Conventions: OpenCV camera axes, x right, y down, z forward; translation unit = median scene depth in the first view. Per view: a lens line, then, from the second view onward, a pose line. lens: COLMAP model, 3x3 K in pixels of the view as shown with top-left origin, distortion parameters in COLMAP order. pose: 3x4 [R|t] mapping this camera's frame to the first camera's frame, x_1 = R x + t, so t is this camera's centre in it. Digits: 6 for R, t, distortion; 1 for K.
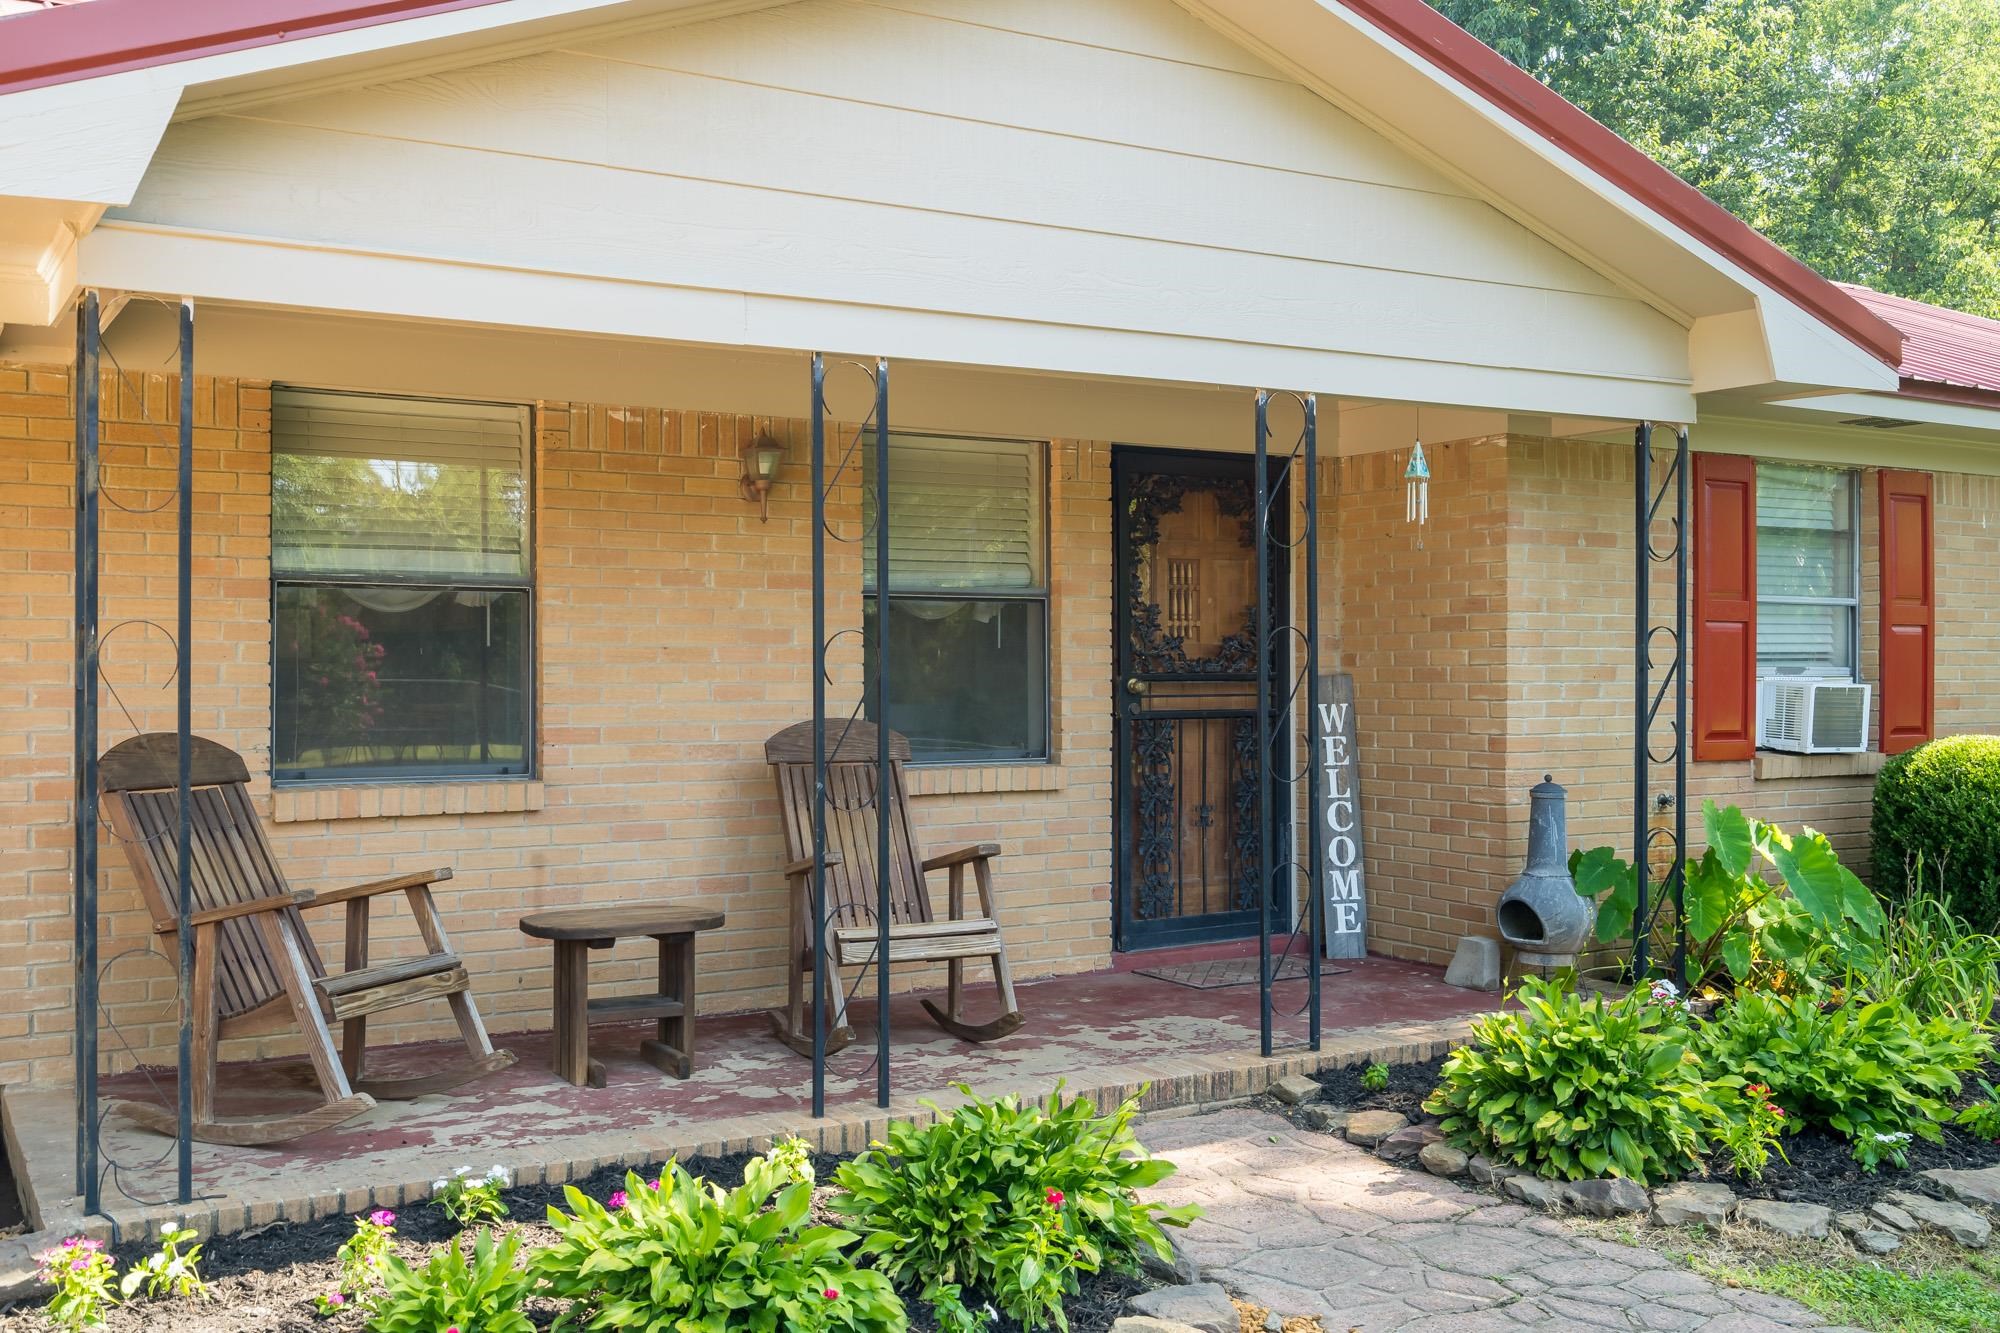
lens RADIAL K [[1893.0, 0, 1000.0], [0, 1893.0, 666.5], [0, 0, 1]] dist [0.004132, 0.003117]
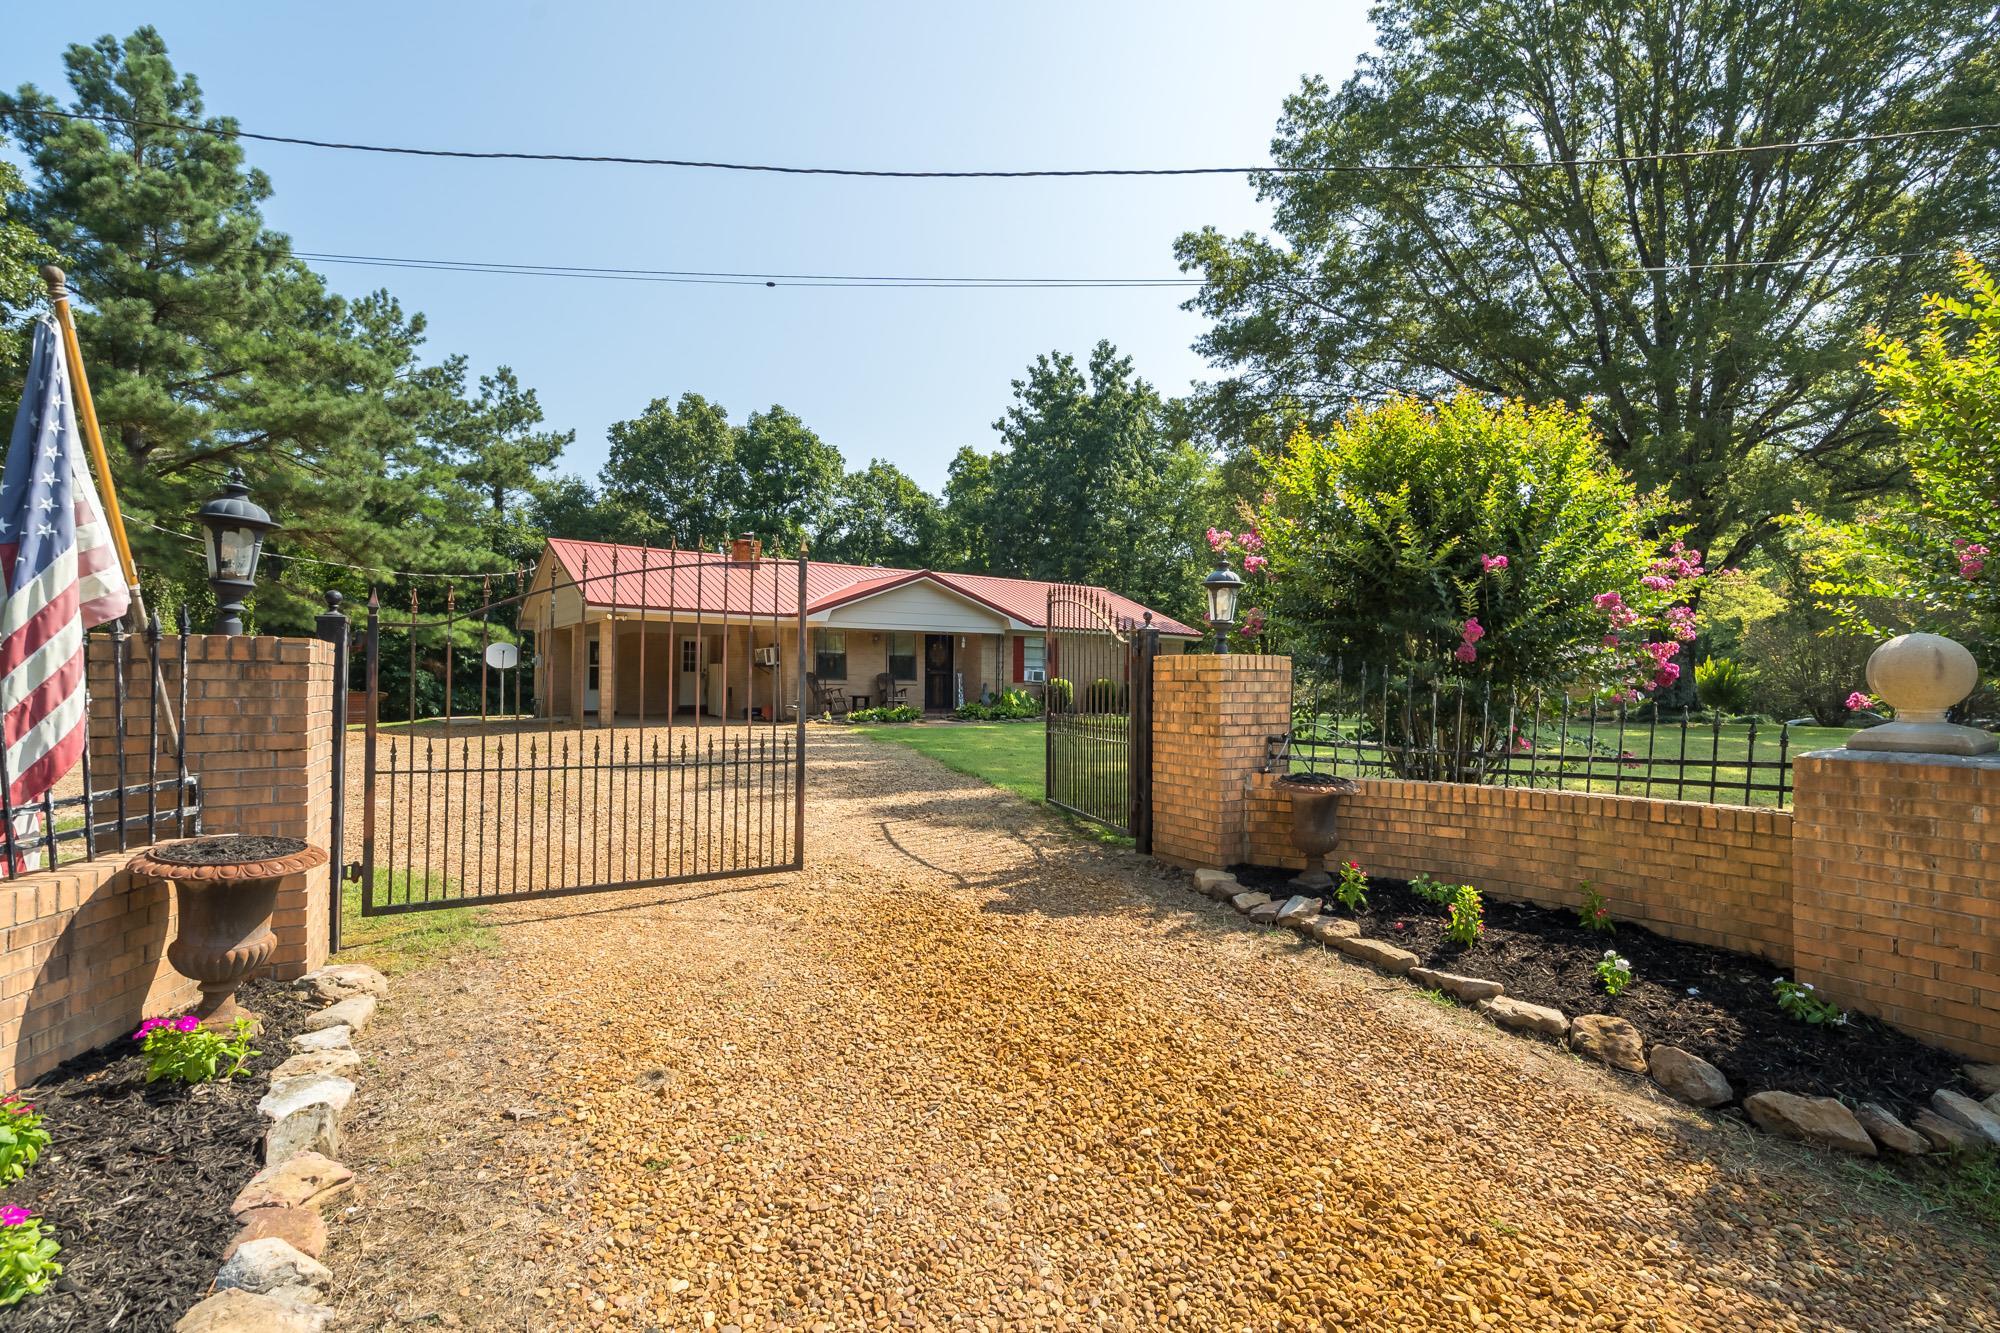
lens RADIAL K [[914.5, 0, 995.2], [0, 914.5, 681.7], [0, 0, 1]] dist [0.002236, 0.000521]
pose [[0.997807, 0.001580, 0.066177, 0.096487], [-0.000531, 0.999874, -0.015859, 0.108115], [-0.066194, 0.015789, 0.997682, -2.405084]]
